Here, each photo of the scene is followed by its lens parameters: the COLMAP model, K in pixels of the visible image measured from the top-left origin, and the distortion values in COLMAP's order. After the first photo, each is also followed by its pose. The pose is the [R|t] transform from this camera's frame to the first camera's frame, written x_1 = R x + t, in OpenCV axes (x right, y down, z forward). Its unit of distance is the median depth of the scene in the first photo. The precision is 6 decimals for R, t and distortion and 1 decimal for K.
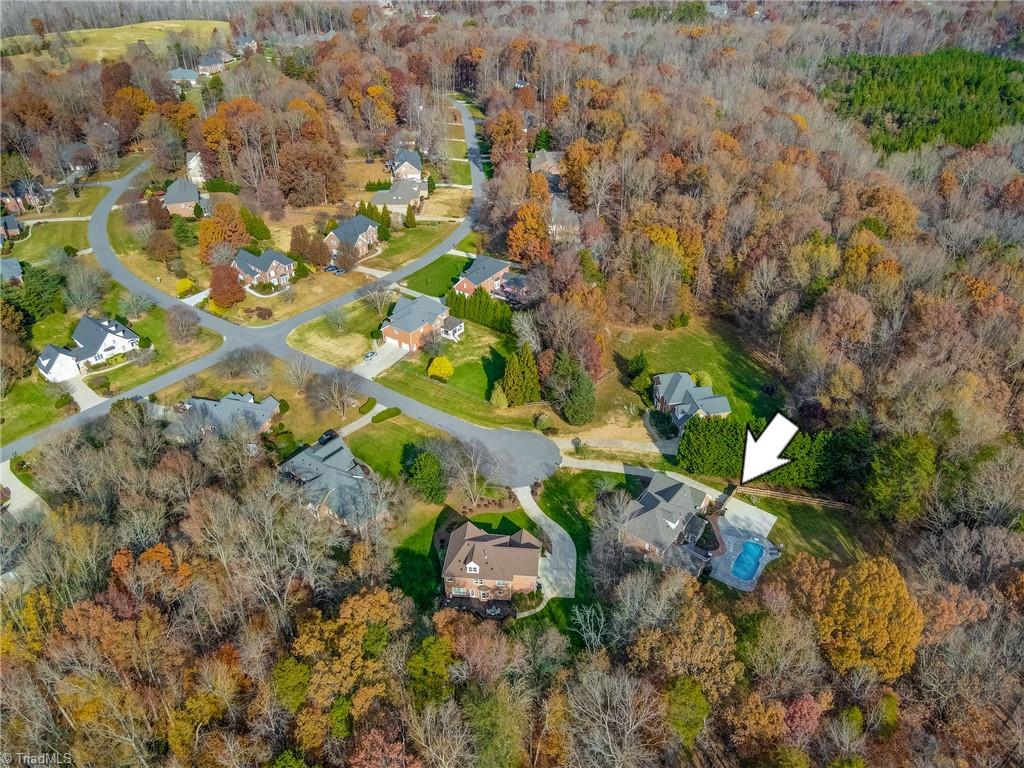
lens RADIAL K [[748.6, 0, 527.6], [0, 748.6, 380.6], [0, 0, 1]] dist [-0.015155, 0.050340]
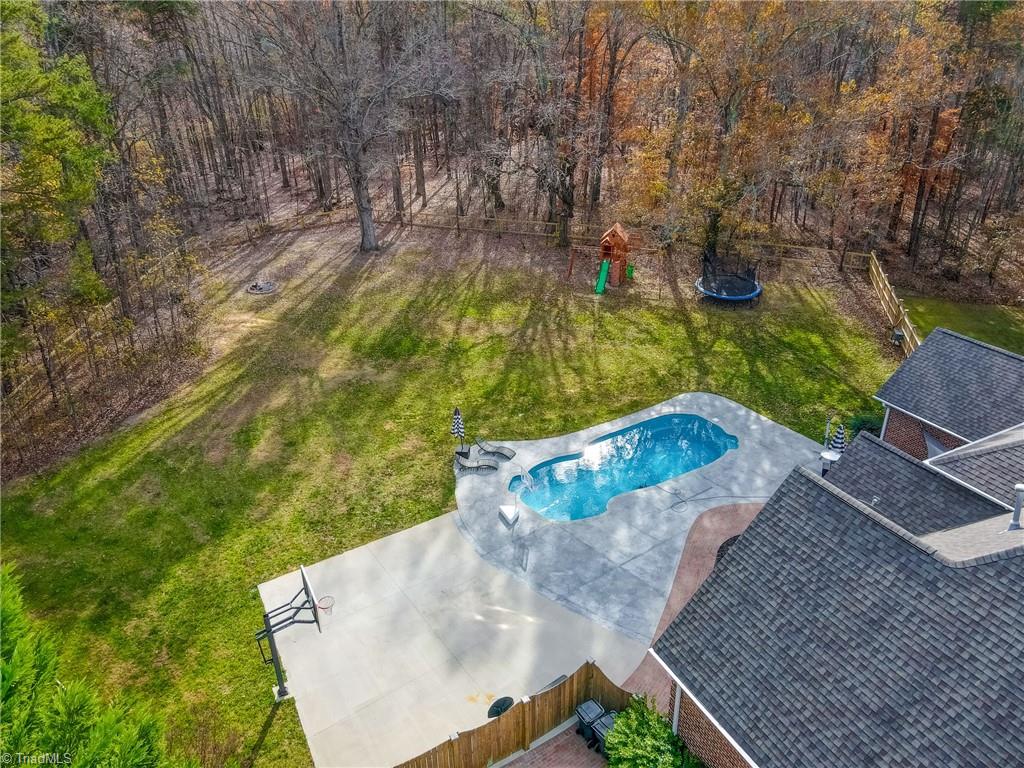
lens RADIAL K [[748.6, 0, 527.6], [0, 748.6, 380.6], [0, 0, 1]] dist [-0.015155, 0.050340]
pose [[-0.909999, -0.187802, 0.369639, 0.212144], [0.227509, 0.519139, 0.823853, 0.036030], [-0.346616, 0.833801, -0.429689, 0.944778]]
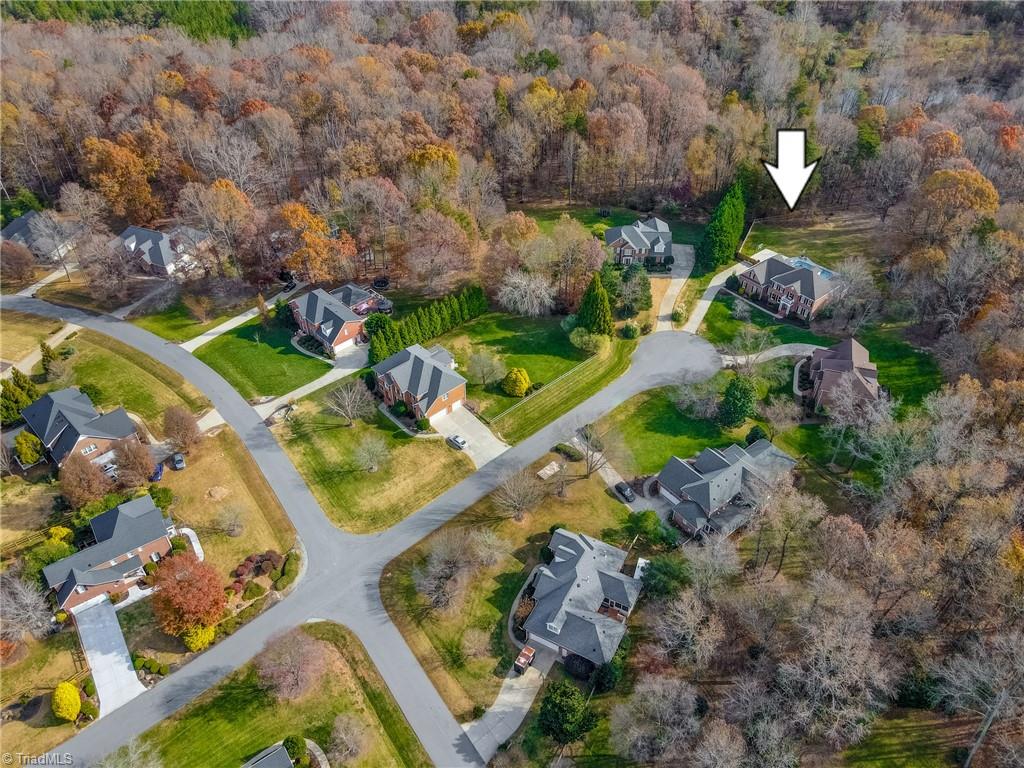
lens RADIAL K [[755.6, 0, 524.6], [0, 755.6, 374.5], [0, 0, 1]] dist [0.040845, 0.004421]
pose [[0.225933, -0.624502, 0.747631, -0.887121], [0.534654, 0.721046, 0.440724, -0.468017], [-0.814309, 0.300150, 0.496800, 0.688493]]
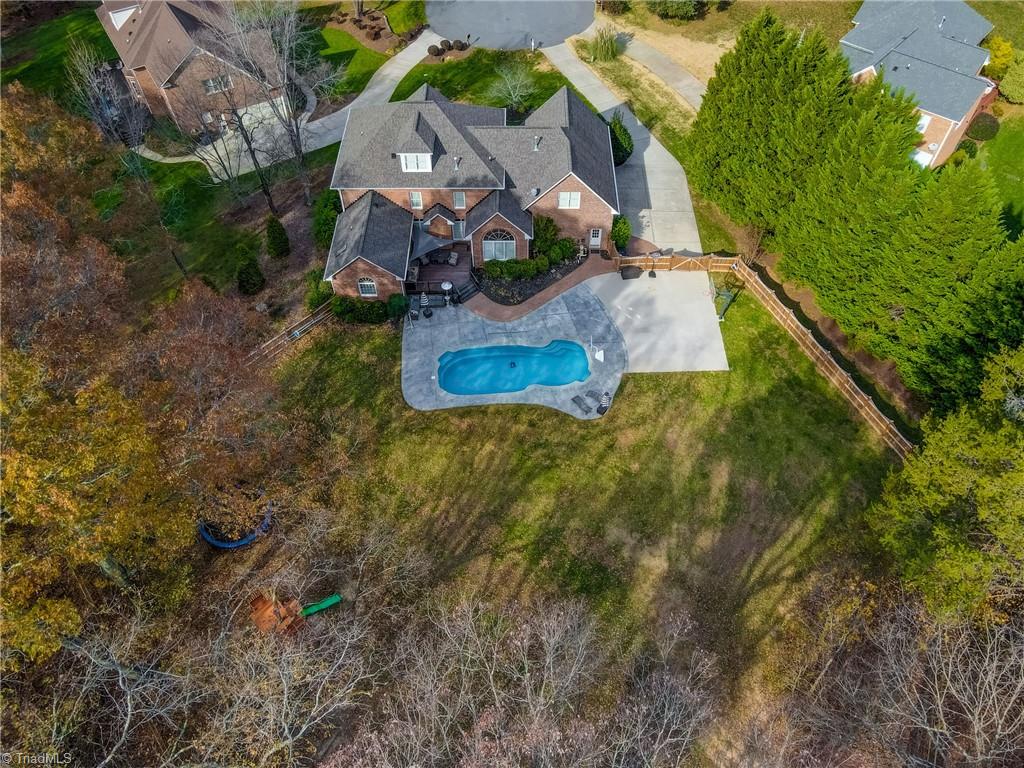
lens RADIAL K [[749.9, 0, 518.1], [0, 749.9, 385.0], [0, 0, 1]] dist [-0.008145, 0.063444]
pose [[0.597957, 0.628494, -0.497436, 0.420436], [-0.436479, 0.775846, 0.455574, 0.069484], [0.672260, -0.055293, 0.738247, 0.637057]]
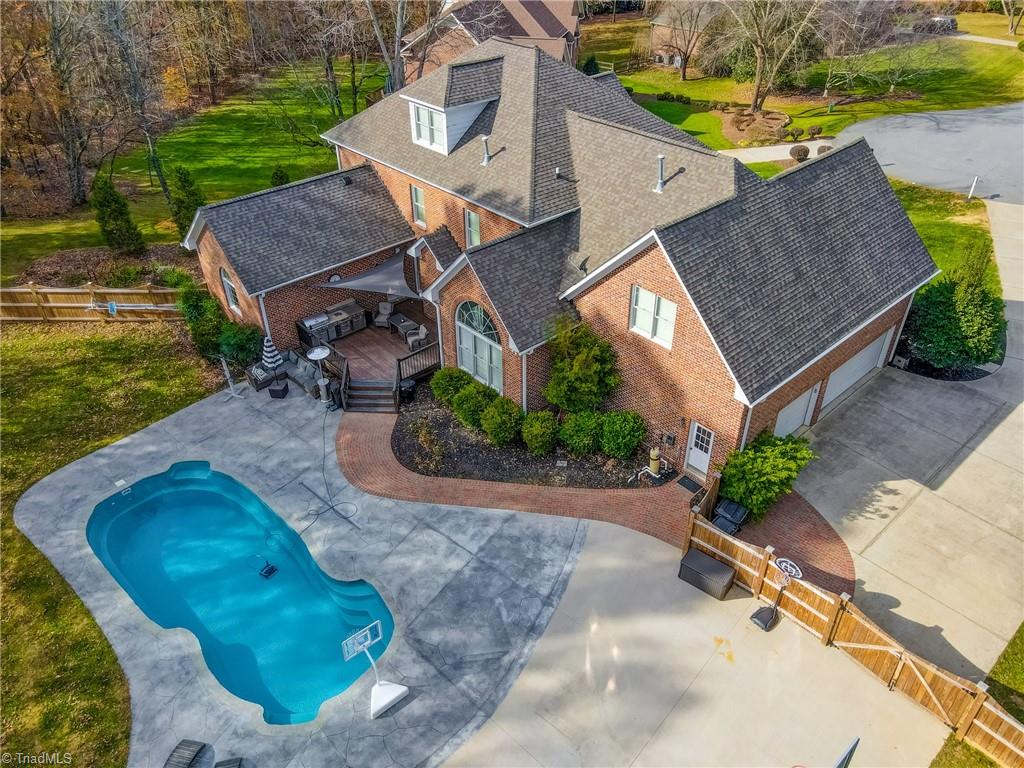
lens RADIAL K [[755.6, 0, 524.6], [0, 755.6, 374.5], [0, 0, 1]] dist [0.040845, 0.004421]
pose [[-0.179206, 0.552332, -0.814135, 0.331505], [-0.541665, 0.635416, 0.550314, 0.094034], [0.821270, 0.539608, 0.185309, 0.869915]]
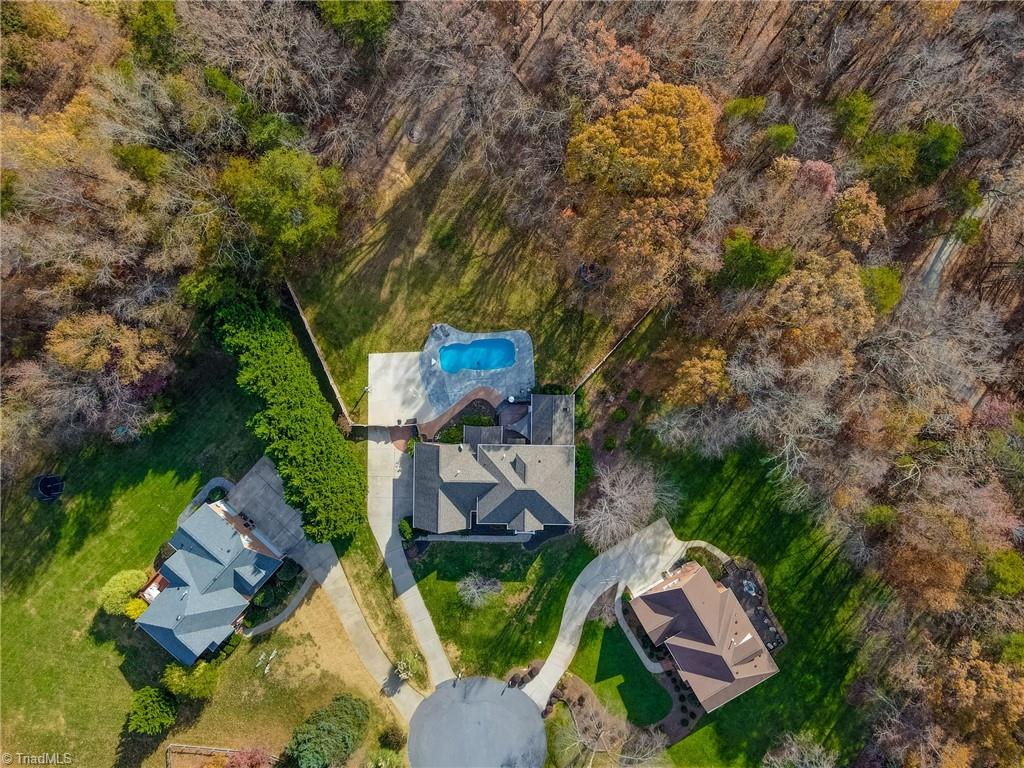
lens RADIAL K [[748.6, 0, 527.6], [0, 748.6, 380.6], [0, 0, 1]] dist [-0.015155, 0.050340]
pose [[-0.585348, -0.810672, -0.013386, 0.223173], [0.446343, -0.335979, 0.829395, -0.302873], [-0.676865, 0.479510, 0.558502, 0.499478]]
